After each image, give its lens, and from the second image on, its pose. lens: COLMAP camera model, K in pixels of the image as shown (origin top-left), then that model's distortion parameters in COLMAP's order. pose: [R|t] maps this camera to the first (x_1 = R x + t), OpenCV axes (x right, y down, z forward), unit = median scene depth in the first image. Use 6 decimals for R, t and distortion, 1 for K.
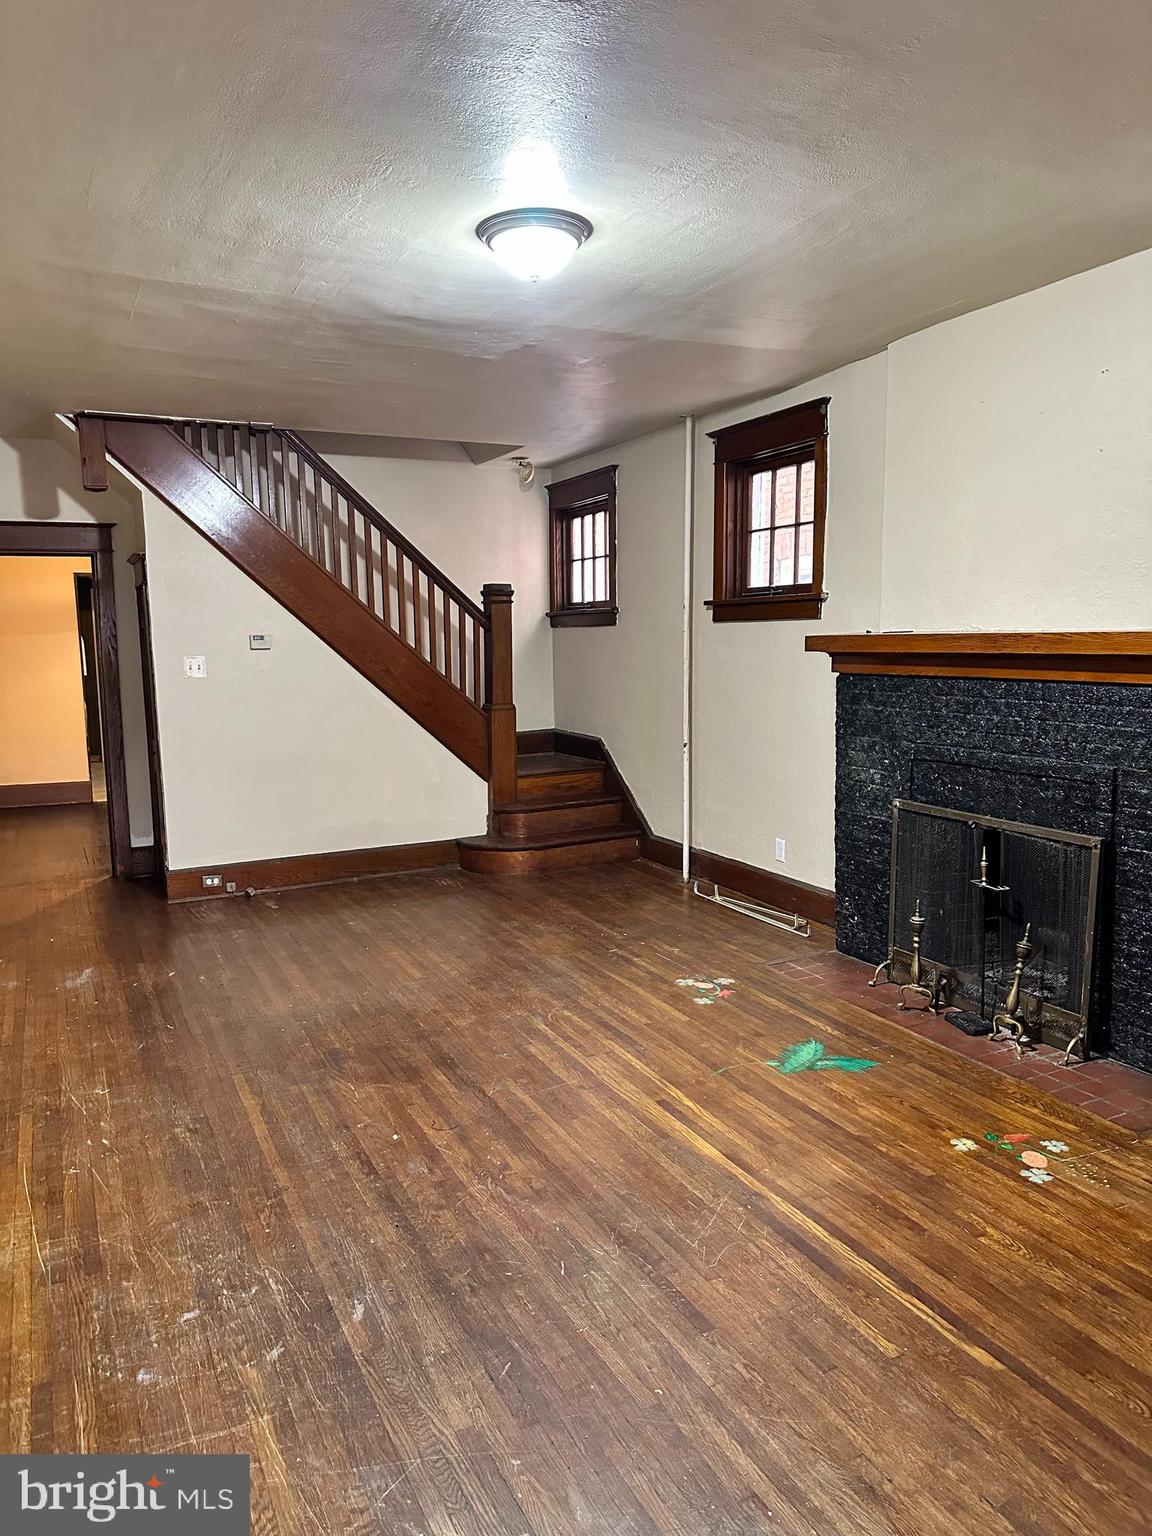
lens RADIAL K [[1085.9, 0, 578.3], [0, 1085.9, 768.7], [0, 0, 1]] dist [0.060507, -0.077248]
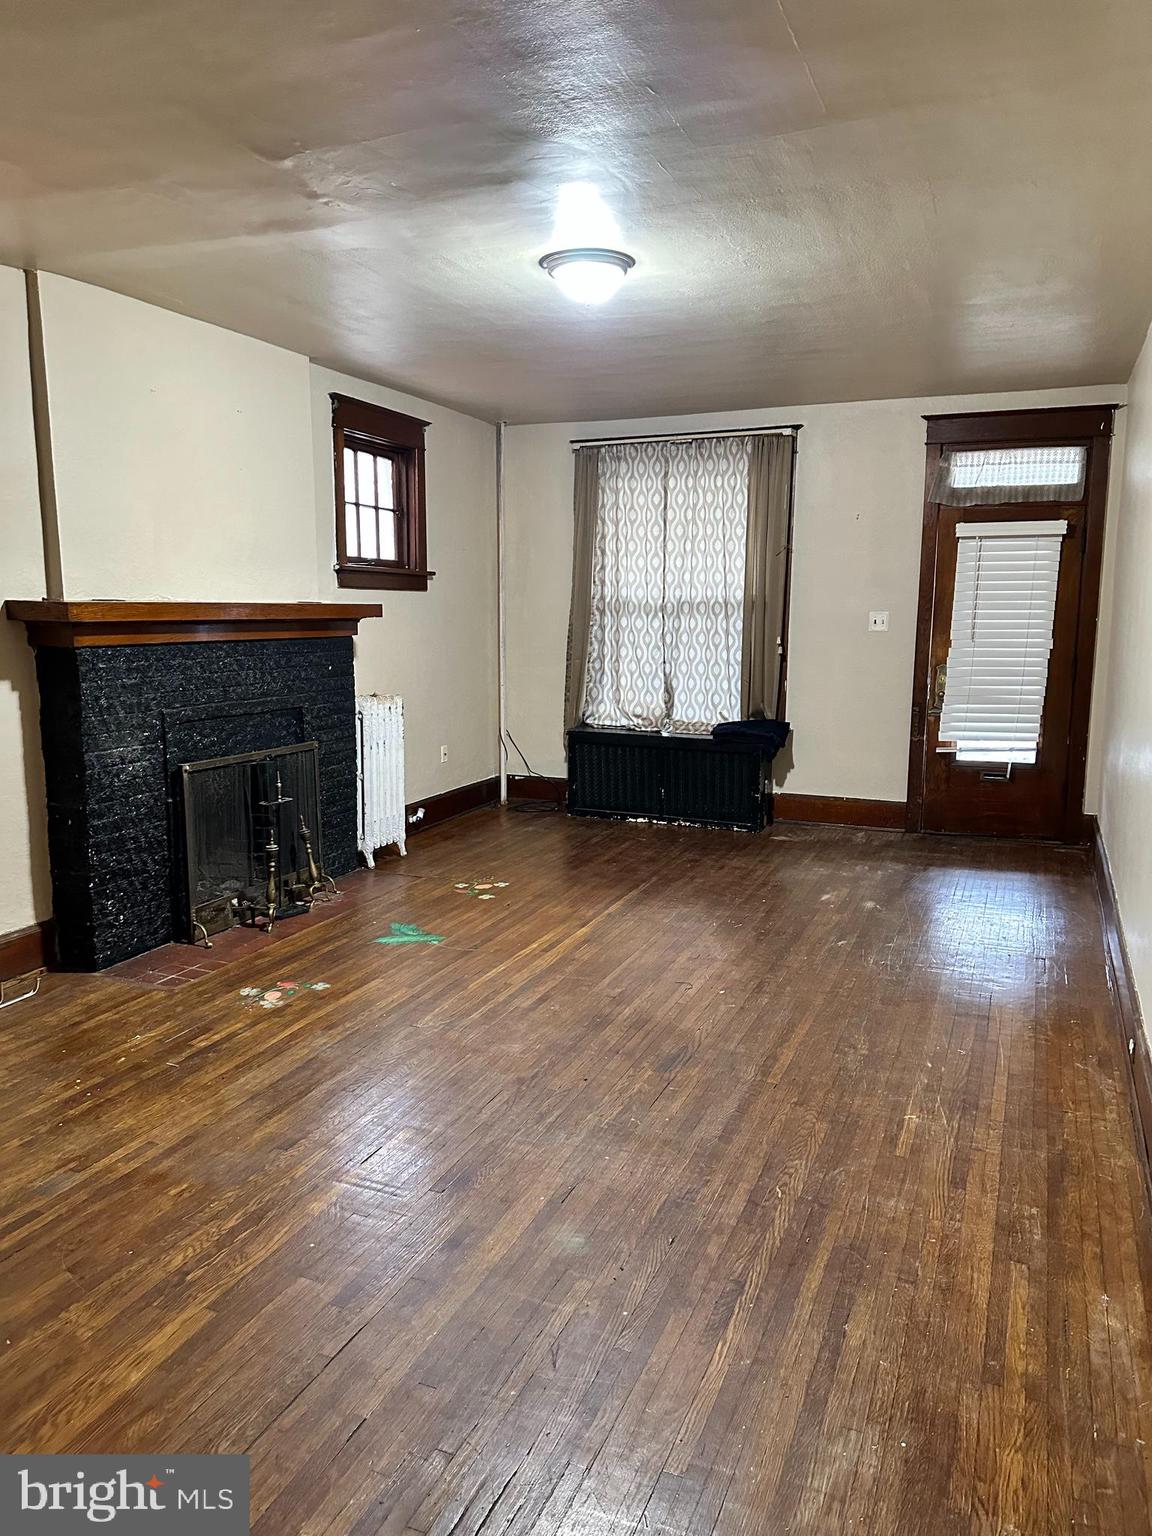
lens RADIAL K [[1085.9, 0, 582.3], [0, 1085.9, 776.7], [0, 0, 1]] dist [0.060507, -0.077248]
pose [[-0.665090, -0.101741, 0.739800, -0.795608], [0.104898, 0.968124, 0.227446, -0.172314], [-0.739359, 0.228875, -0.633217, 1.530074]]
